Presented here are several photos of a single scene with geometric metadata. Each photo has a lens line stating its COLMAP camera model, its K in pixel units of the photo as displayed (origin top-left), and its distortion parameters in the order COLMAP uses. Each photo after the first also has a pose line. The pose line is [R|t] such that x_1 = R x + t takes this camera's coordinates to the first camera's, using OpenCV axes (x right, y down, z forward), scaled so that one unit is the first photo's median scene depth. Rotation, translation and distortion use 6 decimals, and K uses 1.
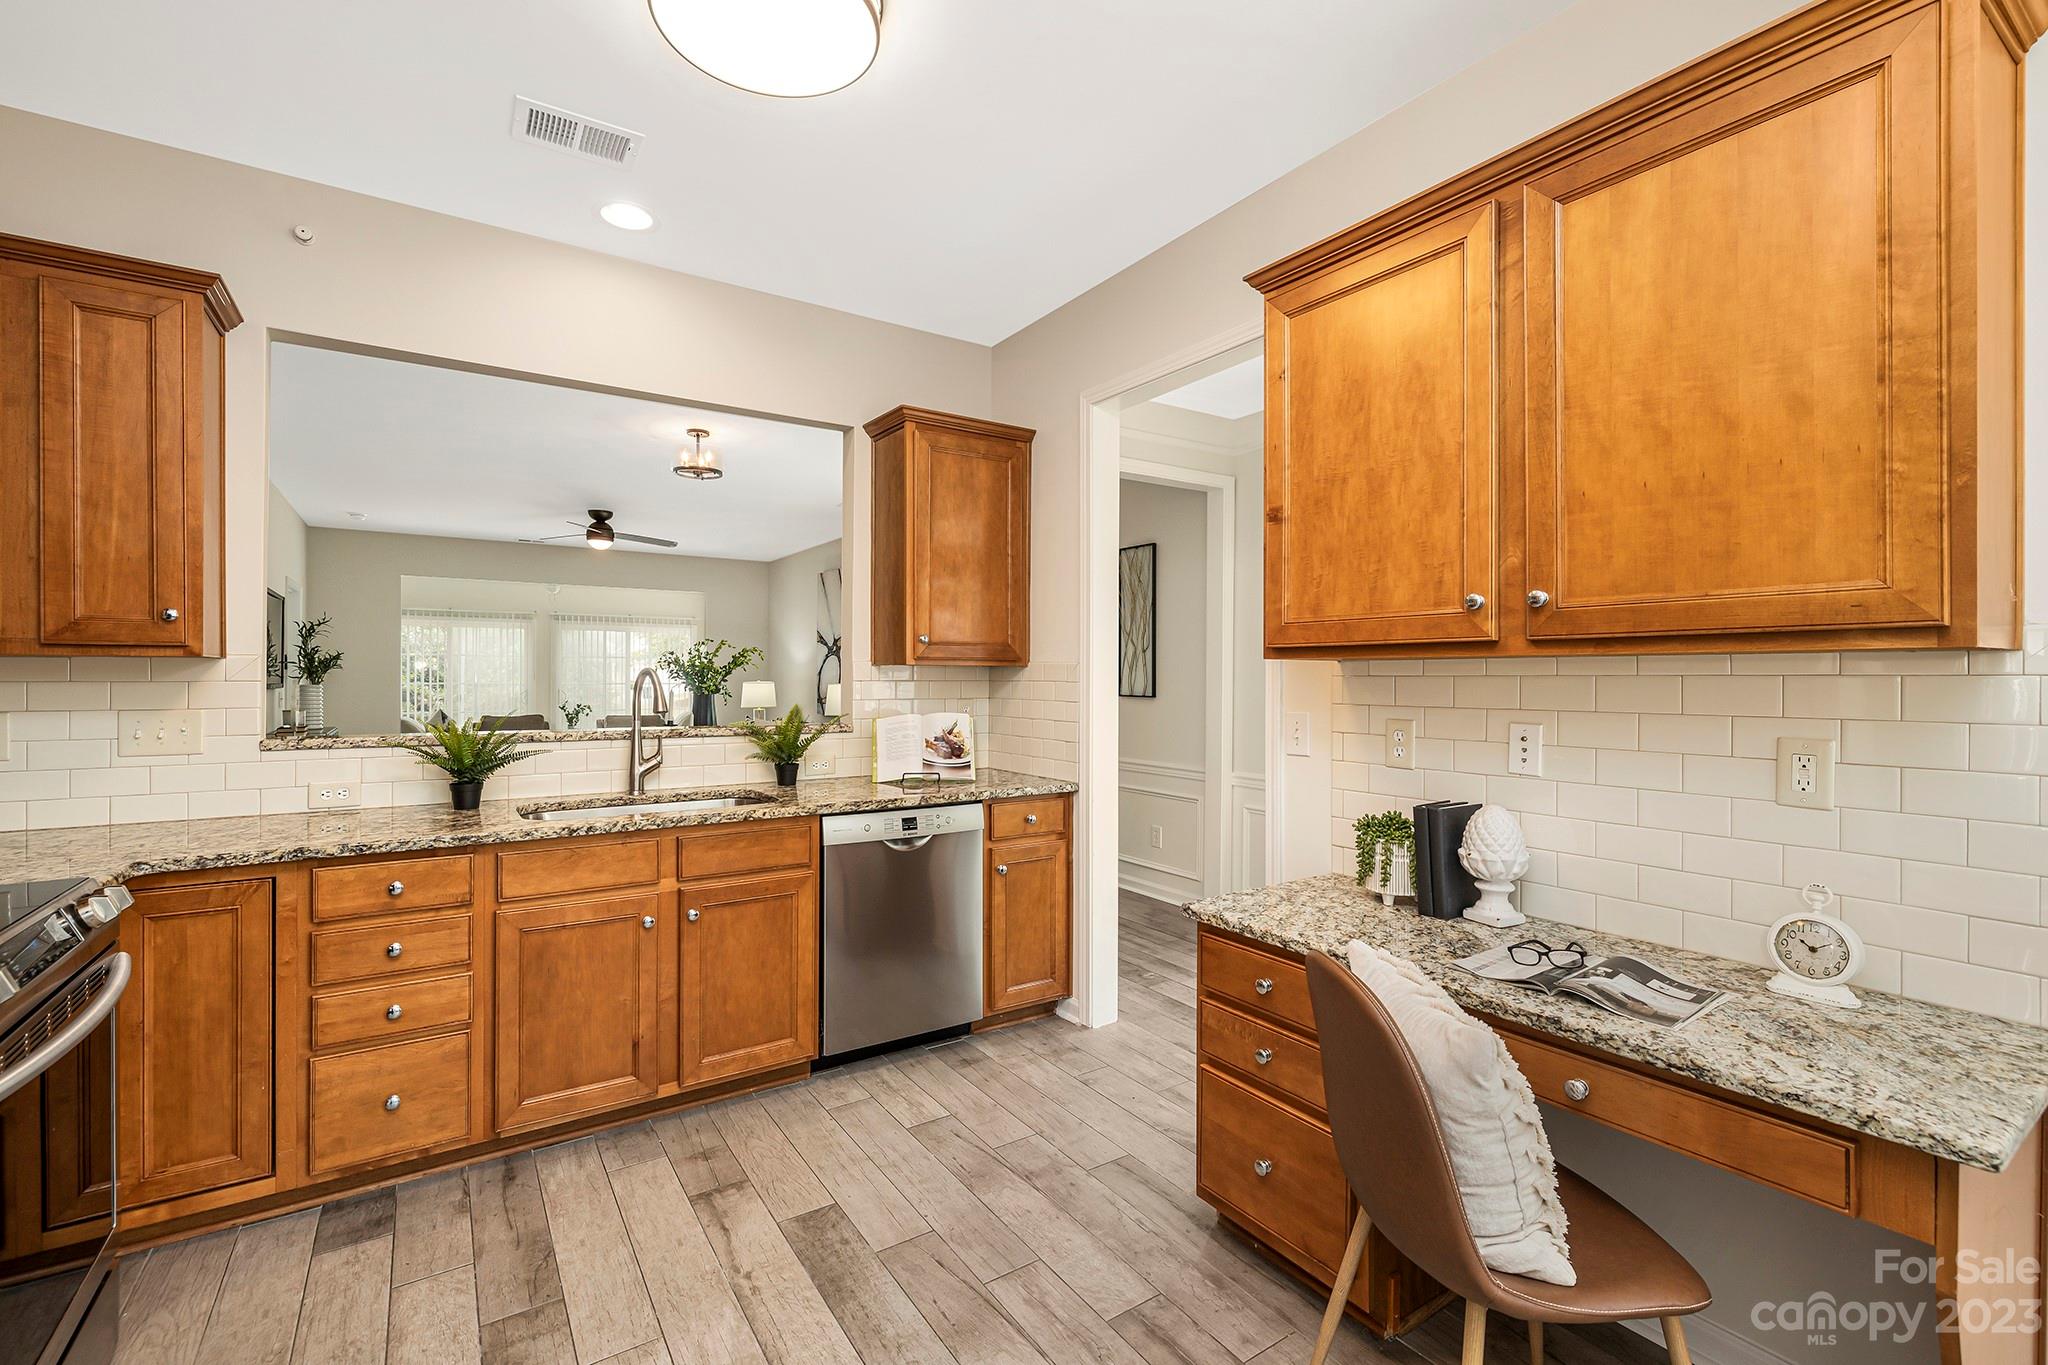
lens RADIAL K [[876.8, 0, 1021.0], [0, 876.8, 677.5], [0, 0, 1]] dist [0.002721, 0.000693]
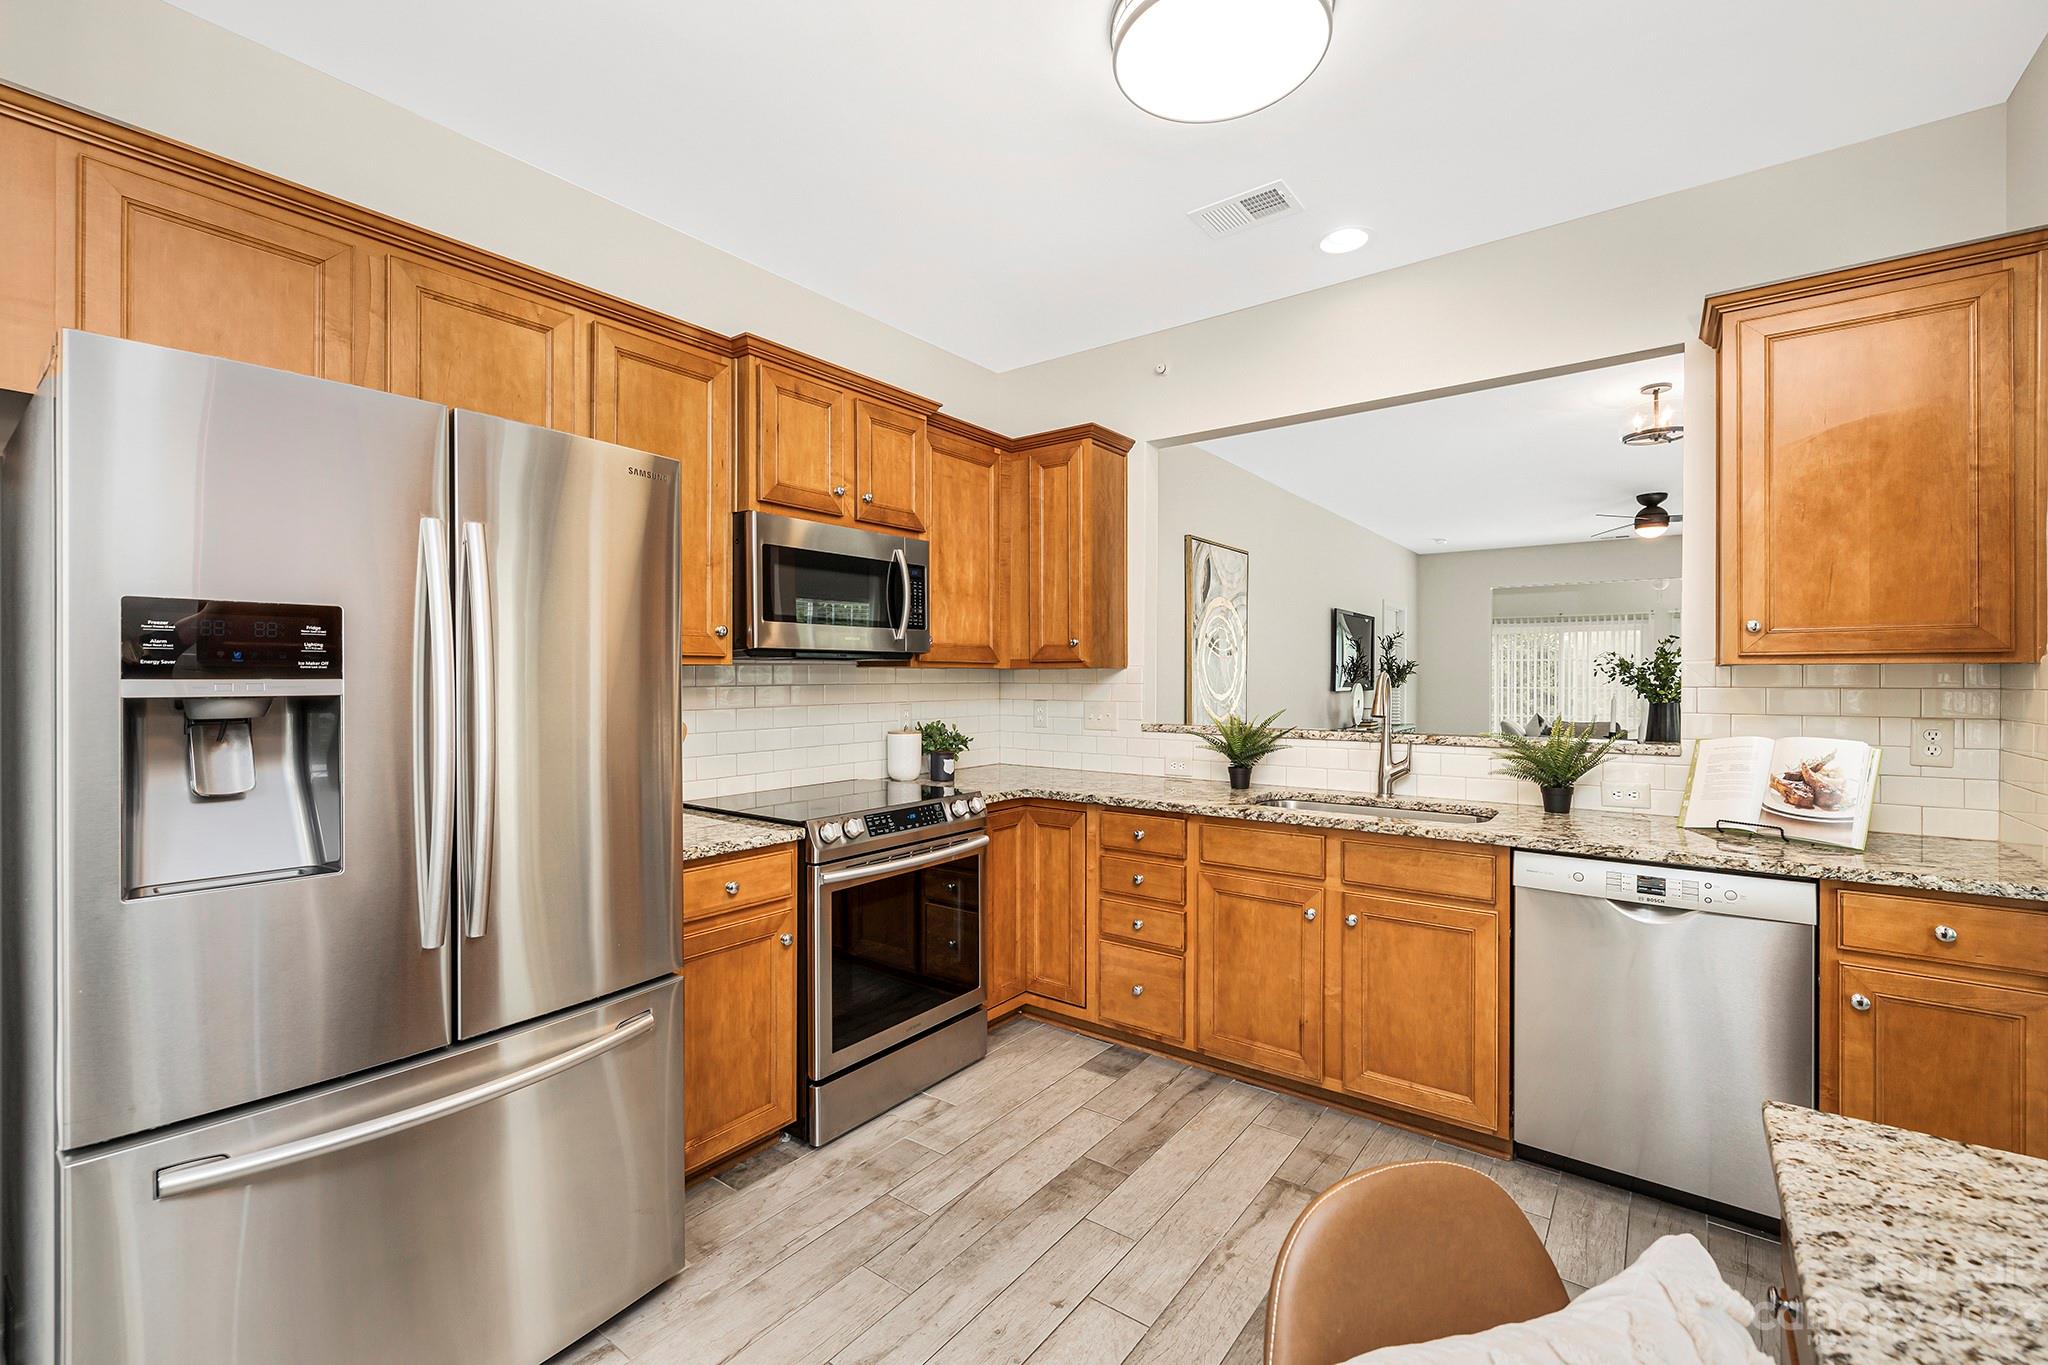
lens RADIAL K [[876.8, 0, 1013.2], [0, 876.8, 680.3], [0, 0, 1]] dist [0.002721, 0.000693]
pose [[0.328993, -0.000025, -0.944332, 0.426493], [-0.002720, 0.999996, -0.000974, 0.000457], [0.944328, 0.002889, 0.328992, 0.299869]]
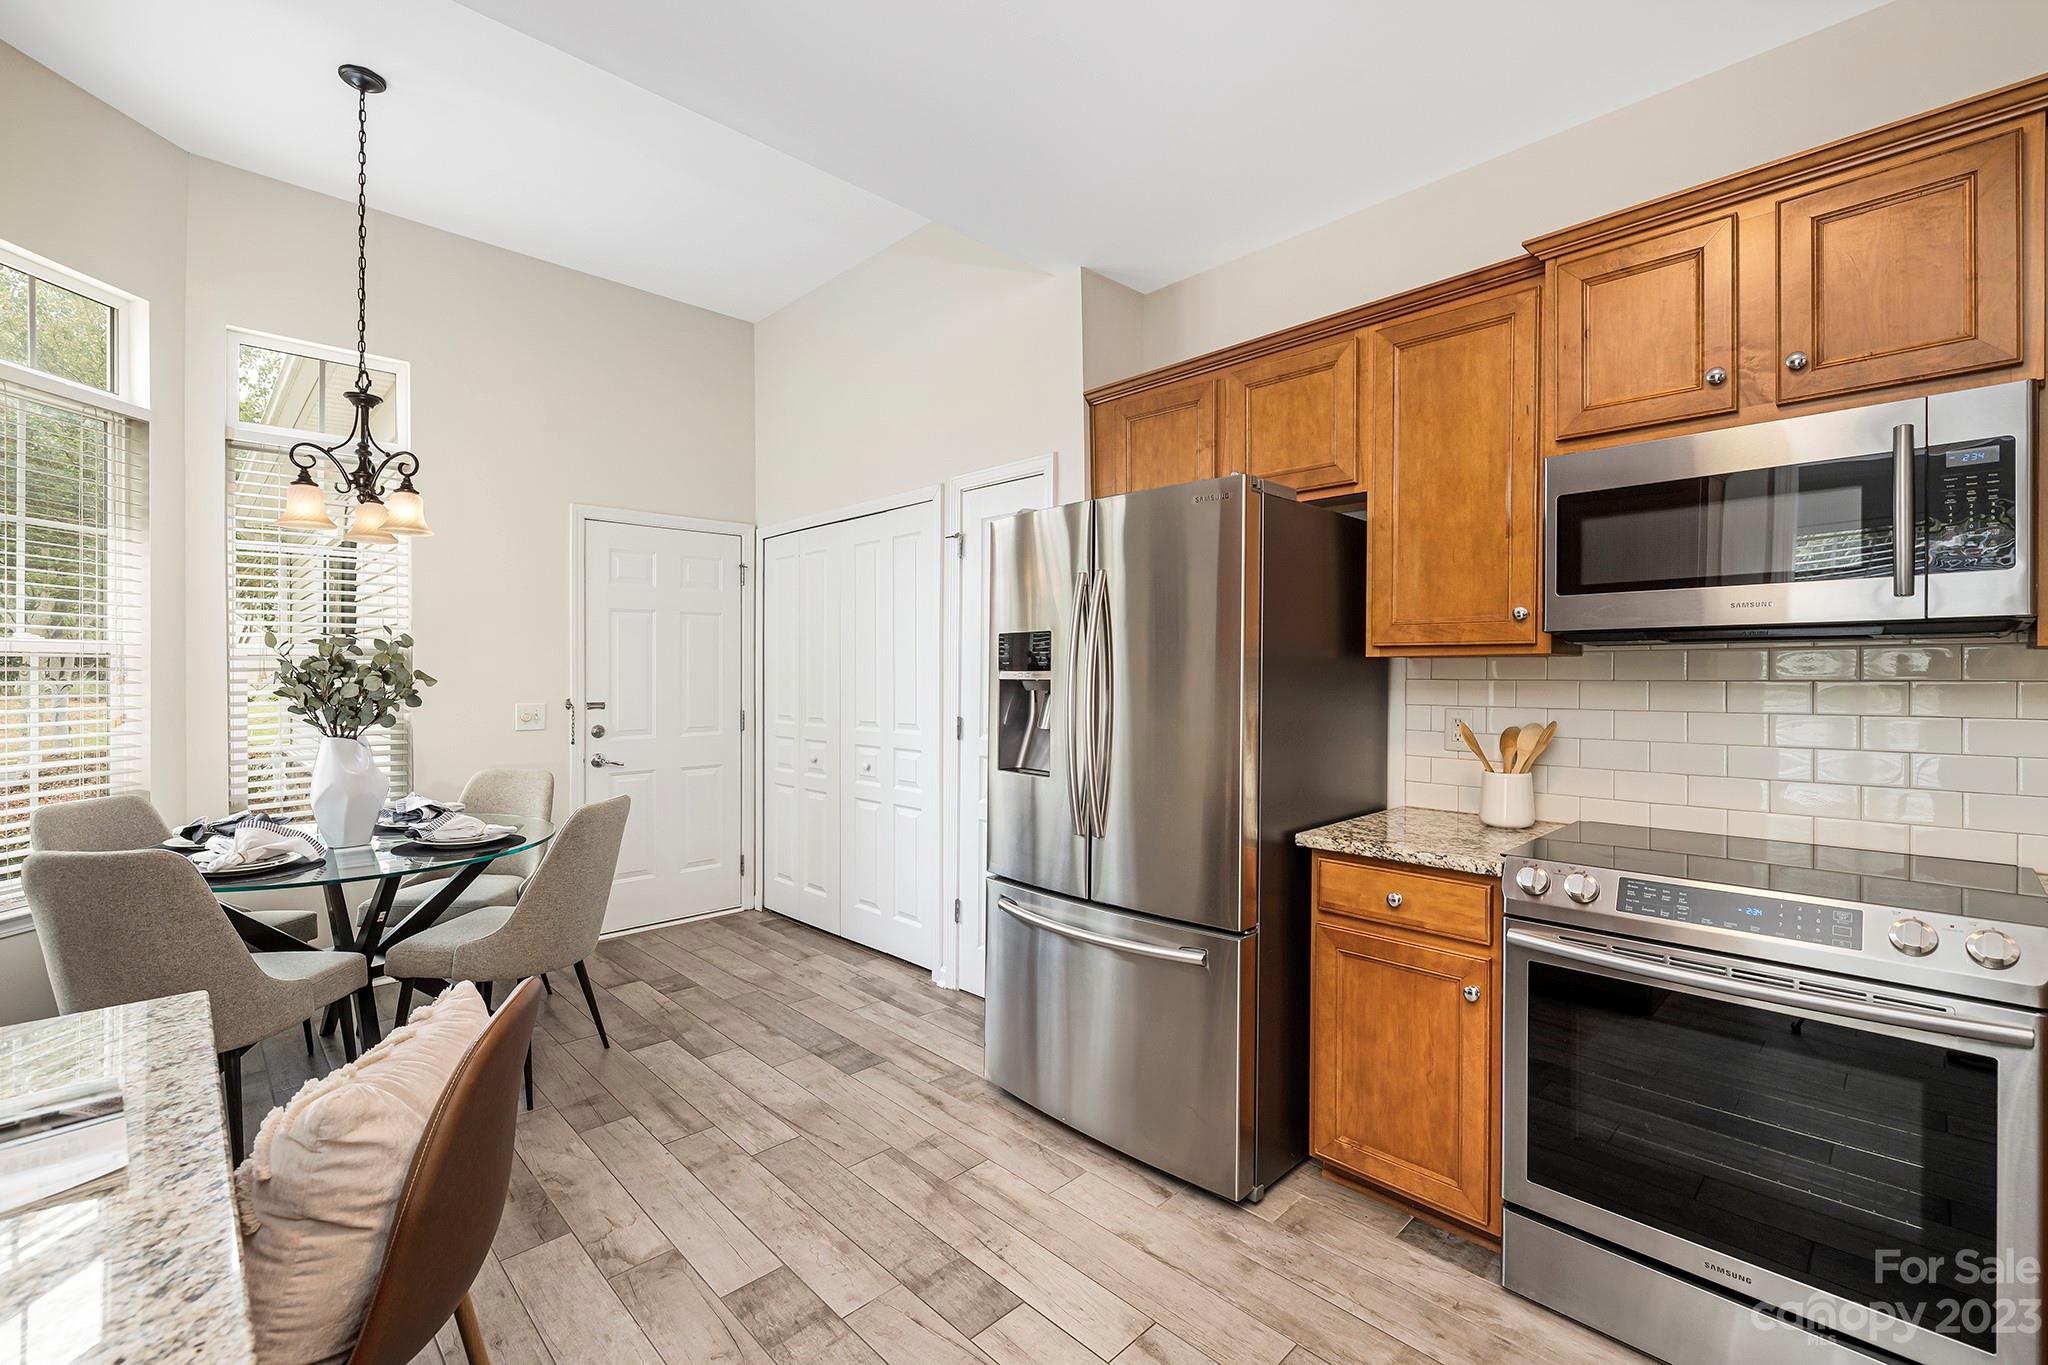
lens RADIAL K [[876.8, 0, 1024.9], [0, 876.8, 676.0], [0, 0, 1]] dist [0.002721, 0.000693]
pose [[-0.983357, -0.002885, -0.181661, -0.073662], [-0.004212, 0.999967, 0.006920, -0.000392], [0.181635, 0.007570, -0.983337, 1.141852]]
